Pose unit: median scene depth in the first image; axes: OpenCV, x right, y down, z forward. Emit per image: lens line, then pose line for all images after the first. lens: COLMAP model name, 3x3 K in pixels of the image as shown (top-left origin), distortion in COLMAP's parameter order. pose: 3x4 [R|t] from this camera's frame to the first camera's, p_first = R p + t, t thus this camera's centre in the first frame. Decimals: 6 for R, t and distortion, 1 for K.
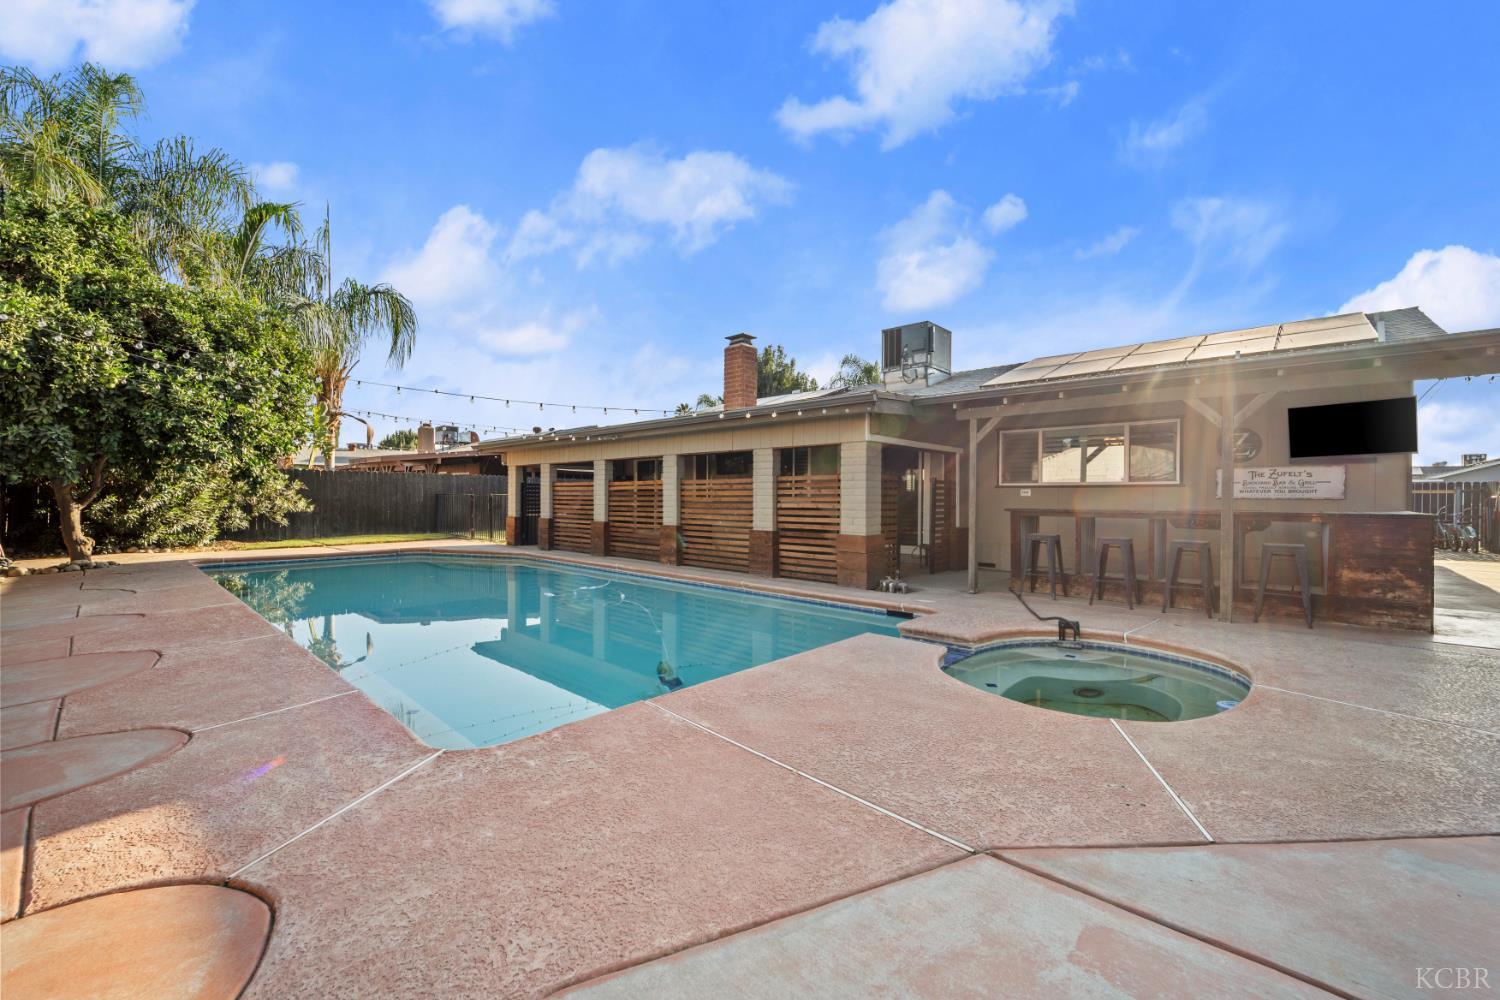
lens RADIAL K [[605.6, 0, 750.0], [0, 605.6, 500.0], [0, 0, 1]] dist [0.001461, 0.000149]
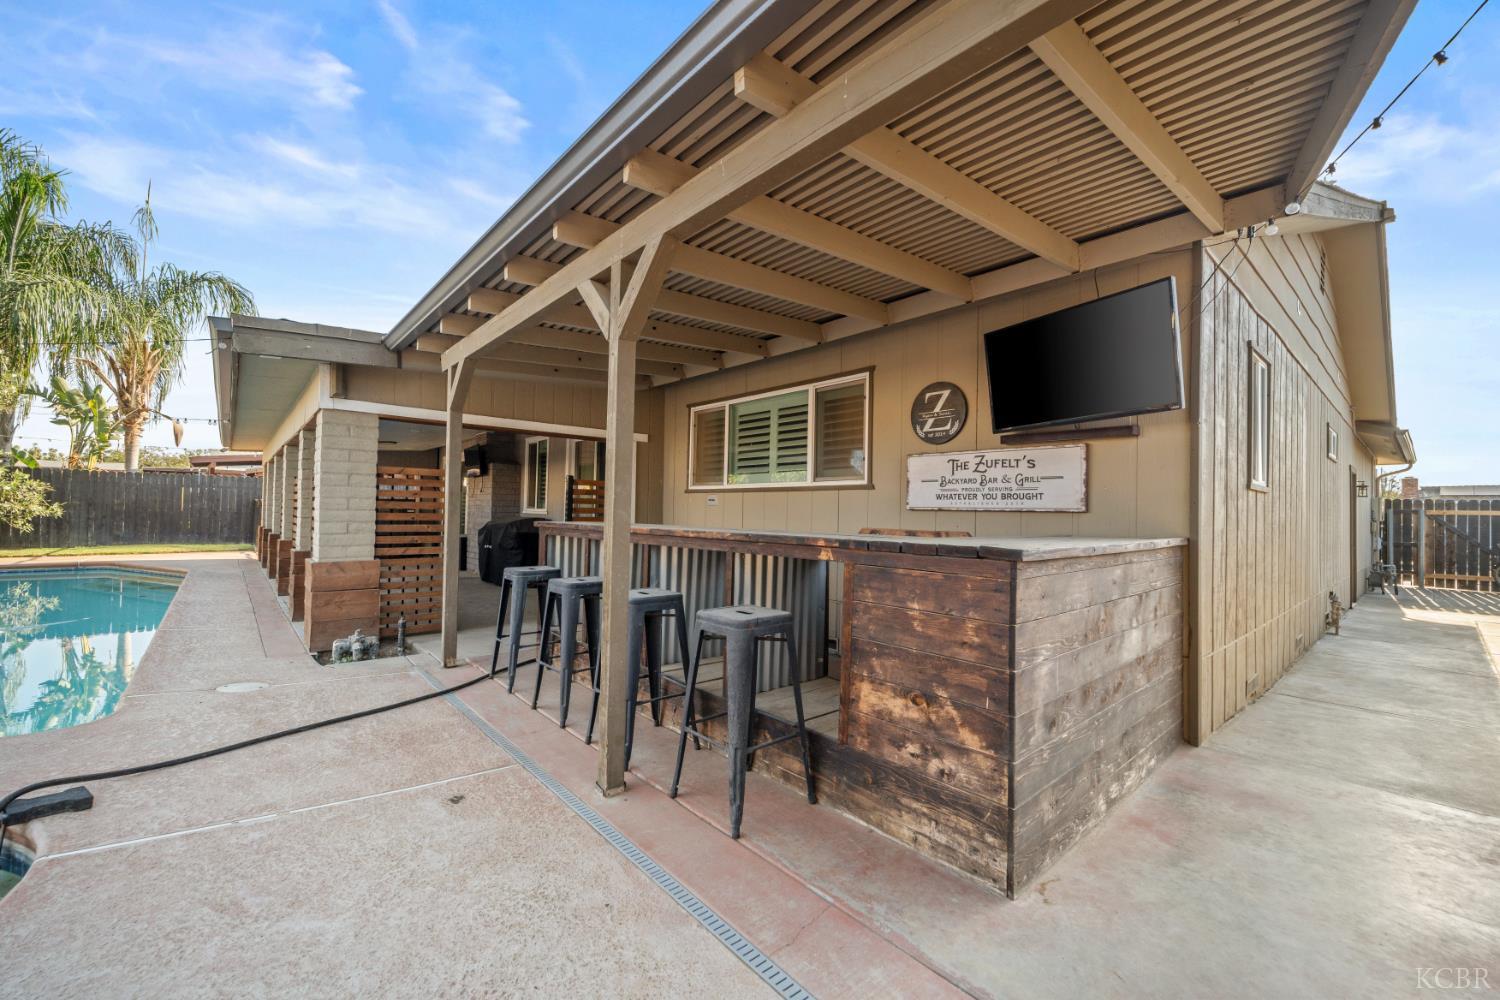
lens RADIAL K [[604.9, 0, 750.0], [0, 604.9, 500.0], [0, 0, 1]] dist [-0.002071, -0.000195]
pose [[0.994520, 0.013117, -0.103721, 0.722090], [-0.016055, 0.999492, -0.027547, 0.006491], [0.103307, 0.029062, 0.994225, 0.457697]]
